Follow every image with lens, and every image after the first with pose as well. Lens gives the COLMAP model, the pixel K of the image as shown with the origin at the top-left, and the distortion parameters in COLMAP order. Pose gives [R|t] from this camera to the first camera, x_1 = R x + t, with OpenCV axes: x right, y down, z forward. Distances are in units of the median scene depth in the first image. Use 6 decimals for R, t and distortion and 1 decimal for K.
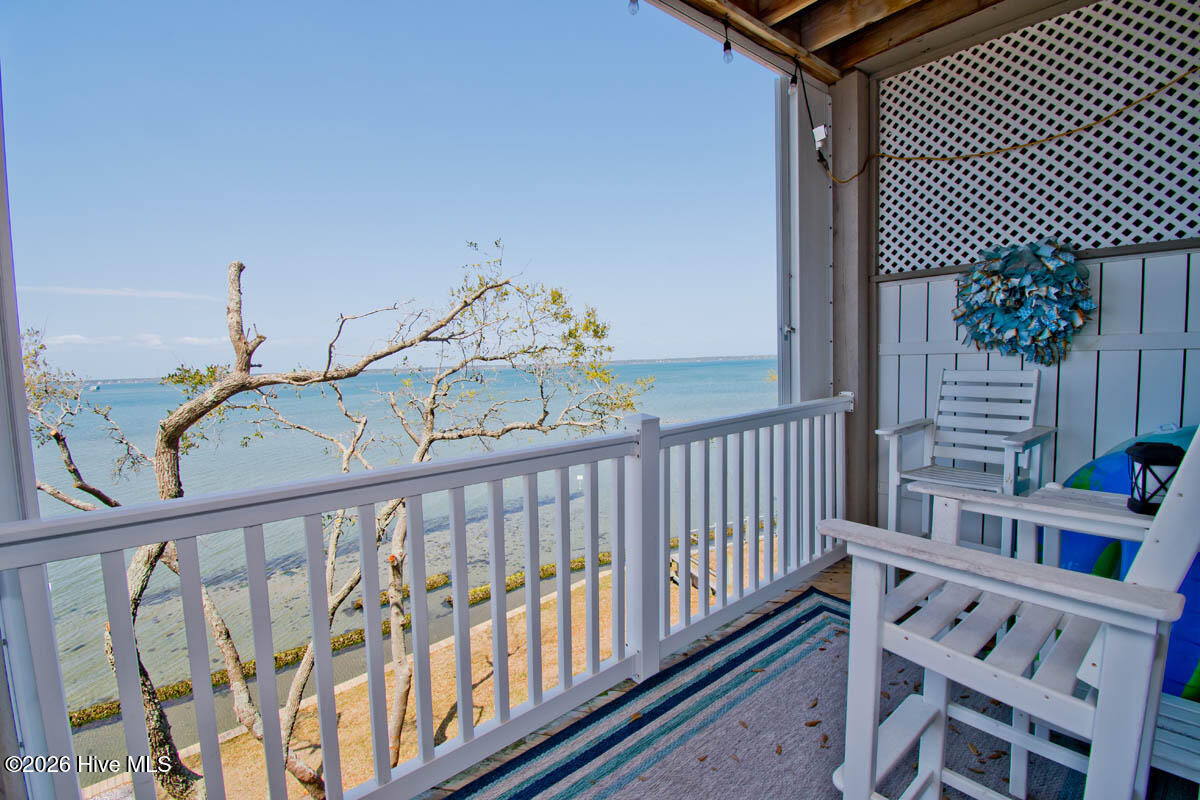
lens RADIAL K [[526.7, 0, 603.3], [0, 526.7, 402.5], [0, 0, 1]] dist [0.018245, -0.024670]
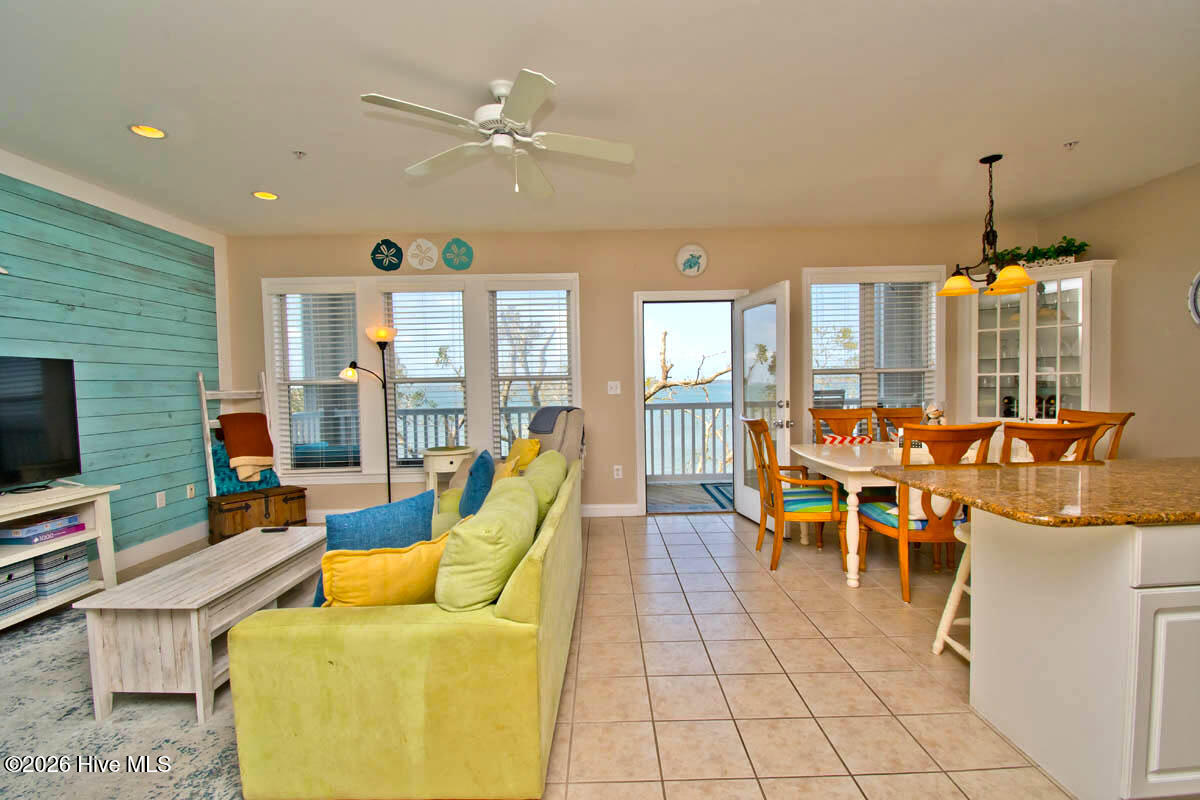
lens RADIAL K [[526.7, 0, 603.3], [0, 526.7, 402.5], [0, 0, 1]] dist [0.018245, -0.024670]
pose [[0.771314, 0.040940, -0.635137, 0.477714], [-0.053953, 0.998543, -0.001155, 0.047378], [0.634164, 0.035159, 0.772398, -0.781276]]
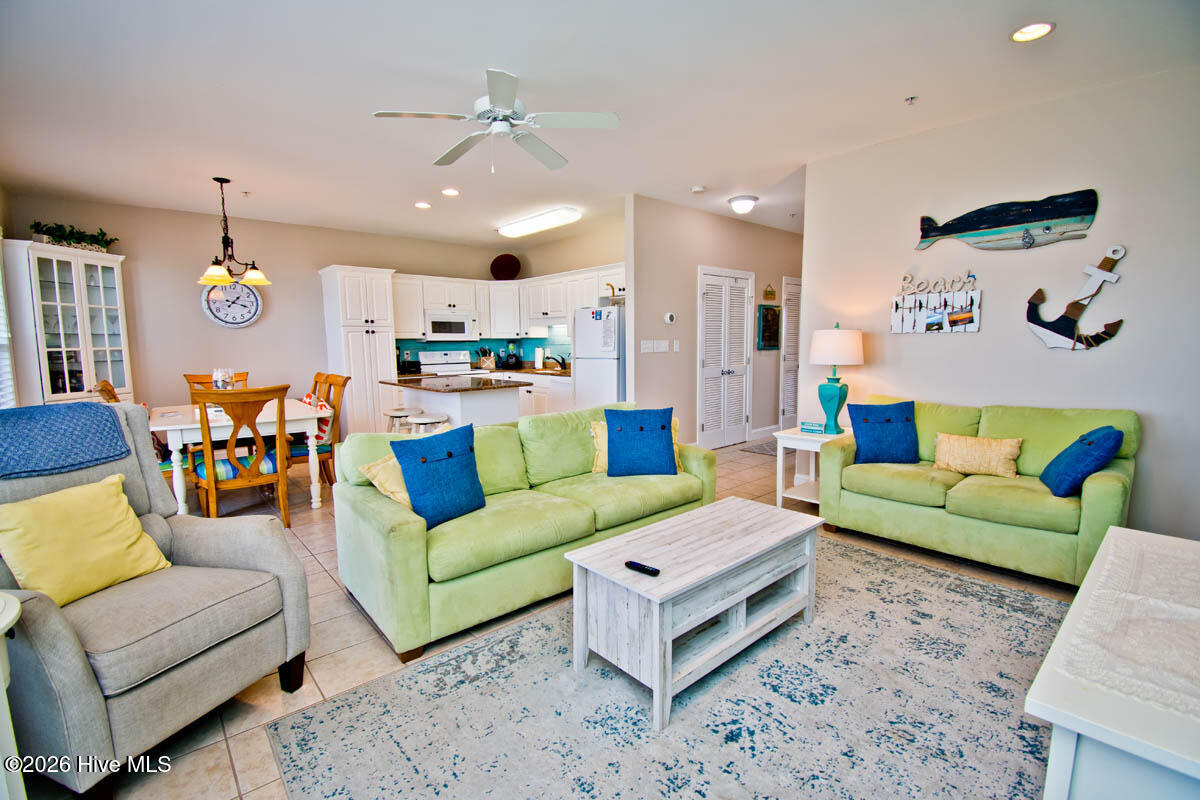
lens RADIAL K [[526.7, 0, 603.3], [0, 526.7, 402.5], [0, 0, 1]] dist [0.018245, -0.024670]
pose [[-0.027638, -0.080881, 0.996340, -0.394357], [0.090145, 0.992458, 0.083067, 0.058486], [-0.995545, 0.092111, -0.020138, -0.563251]]
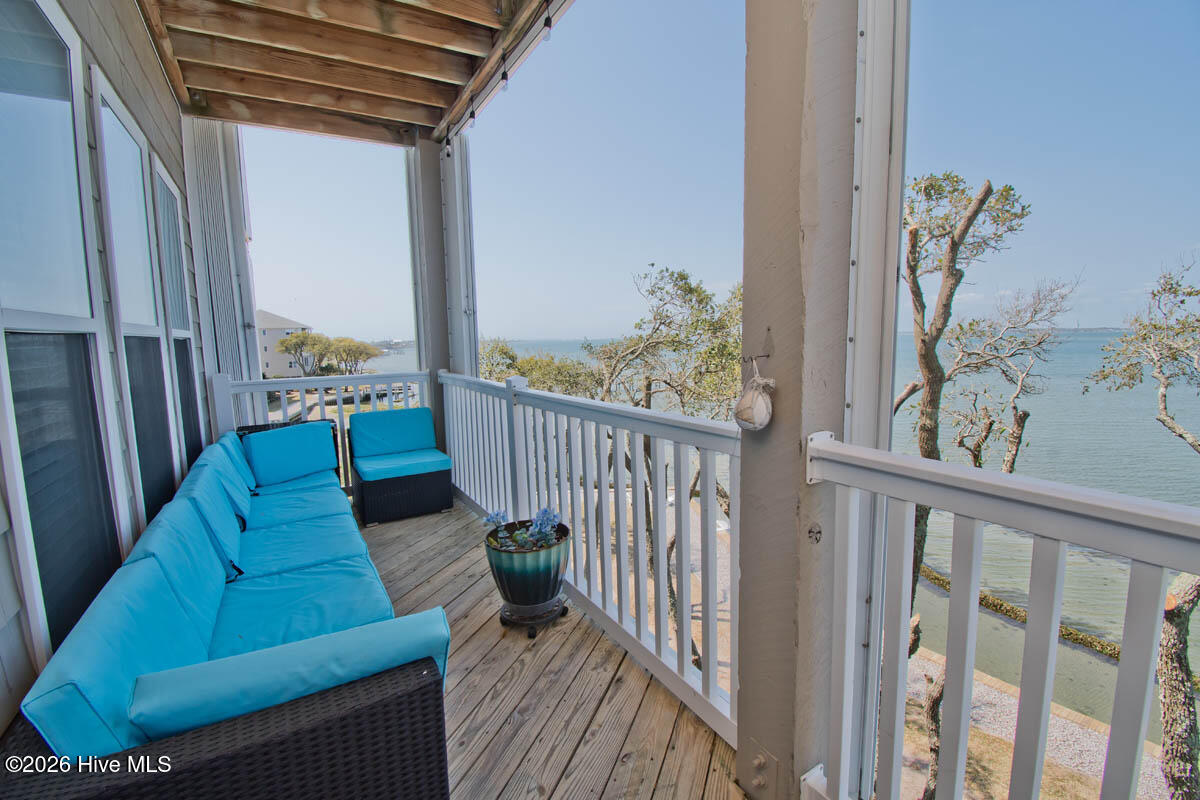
lens RADIAL K [[526.2, 0, 601.3], [0, 526.2, 402.5], [0, 0, 1]] dist [0.001731, -0.013778]
pose [[-0.166975, 0.156598, -0.973446, 0.015025], [-0.048342, 0.984819, 0.166719, -0.004933], [0.984775, 0.074897, -0.156869, 0.117167]]
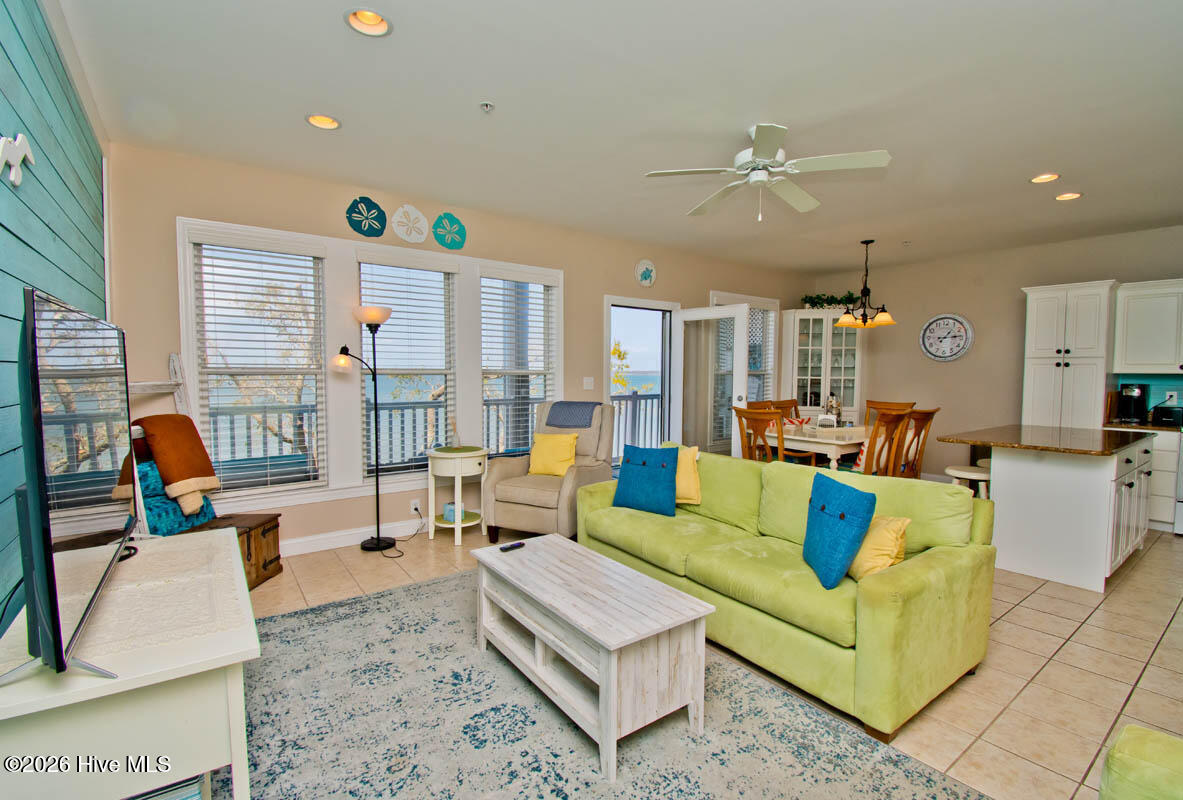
lens RADIAL K [[532.6, 0, 585.7], [0, 532.6, 402.6], [0, 0, 1]] dist [0.003013, -0.000369]
pose [[0.996801, 0.041465, -0.068326, 0.000955], [-0.042734, 0.998938, -0.017213, 0.070802], [0.067540, 0.020078, 0.997515, -1.026220]]
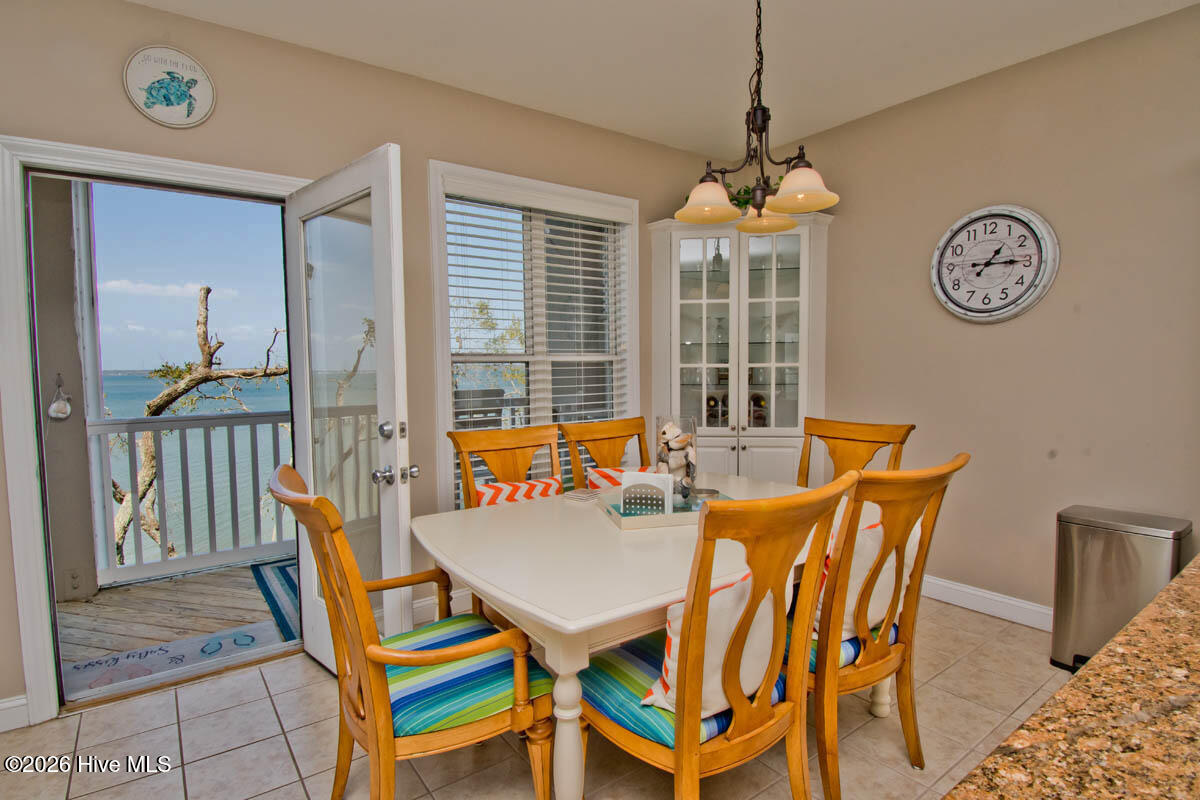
lens RADIAL K [[608.6, 0, 600.0], [0, 608.6, 400.0], [0, 0, 1]] dist [0.015084, -0.022586]
pose [[0.998064, 0.023911, -0.057417, 0.354688], [-0.024900, 0.999553, -0.016570, 0.020786], [0.056996, 0.017968, 0.998213, -0.428541]]
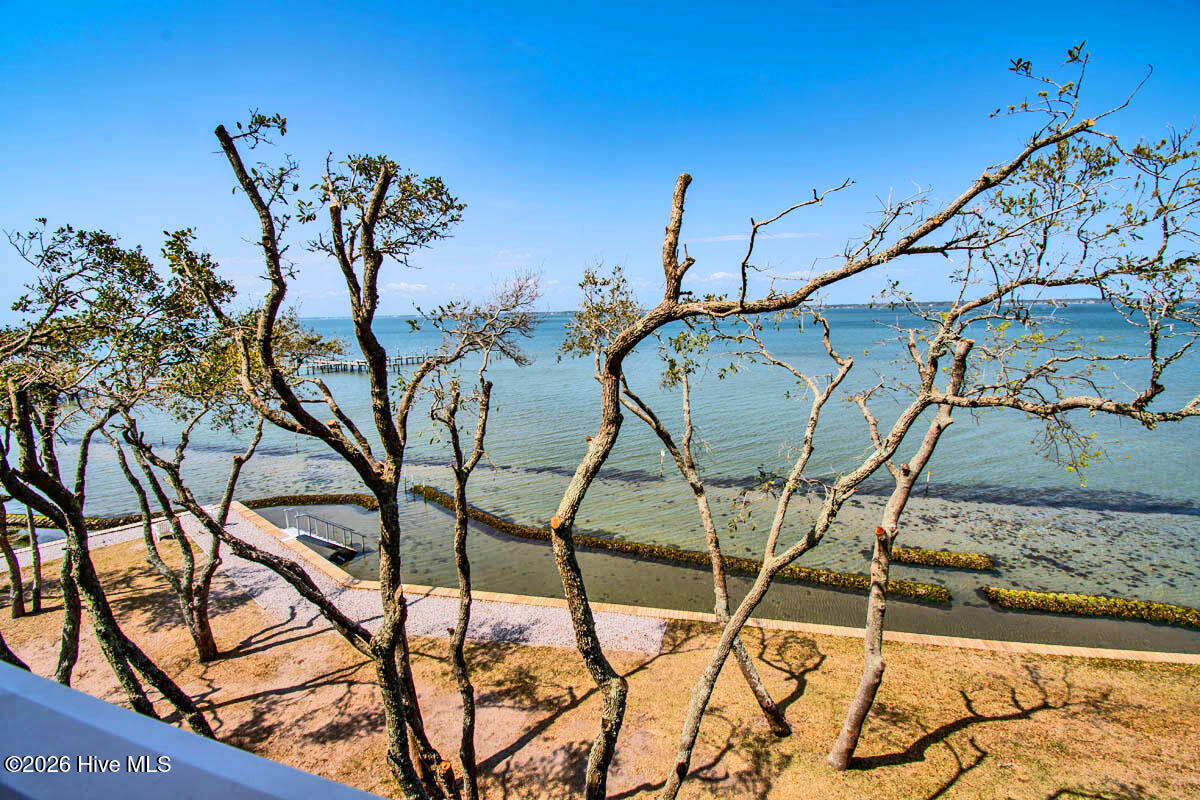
lens RADIAL K [[526.7, 0, 603.3], [0, 526.7, 402.5], [0, 0, 1]] dist [0.018245, -0.024670]
pose [[0.545907, 0.165893, -0.821258, 0.021614], [-0.060733, 0.985459, 0.158691, -0.017965], [0.835642, -0.036754, 0.548044, 0.335628]]
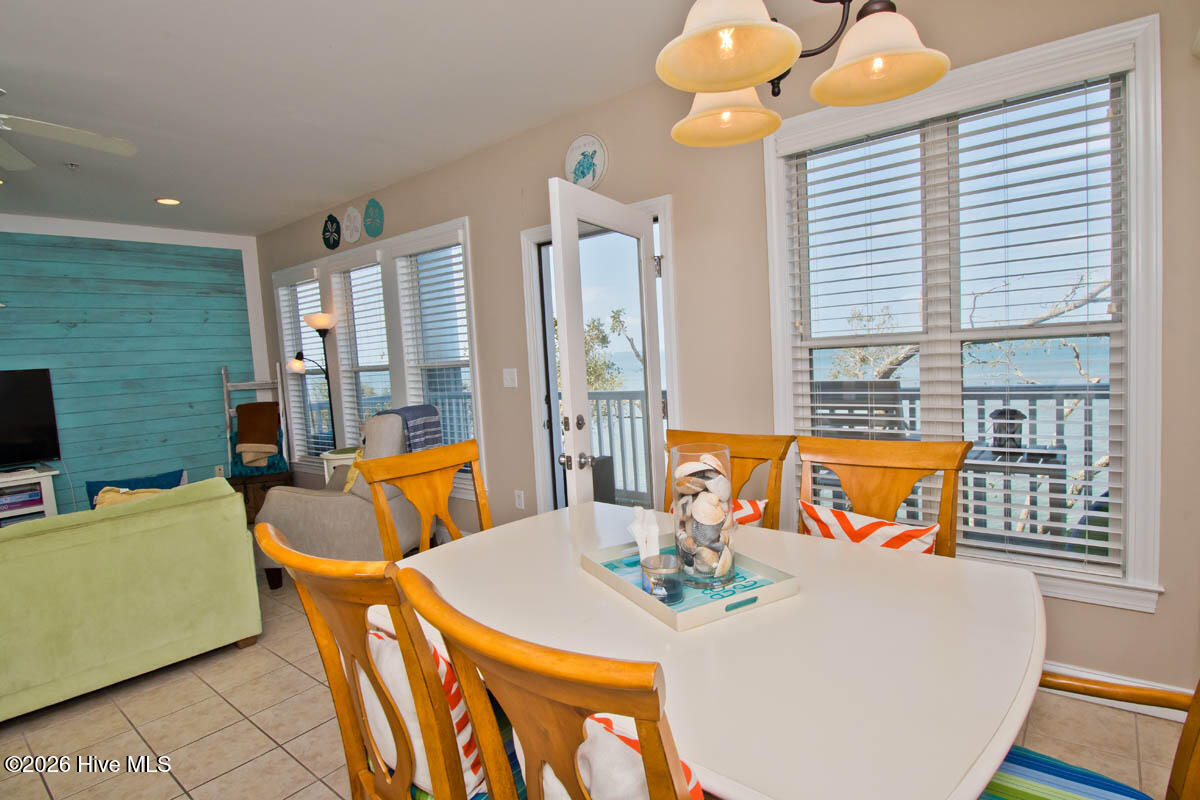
lens RADIAL K [[608.6, 0, 600.0], [0, 608.6, 400.0], [0, 0, 1]] dist [0.015084, -0.022586]
pose [[0.187601, 0.098471, -0.977297, 0.631560], [-0.022005, 0.995134, 0.096044, -0.021759], [0.981999, 0.003488, 0.188855, -0.132953]]
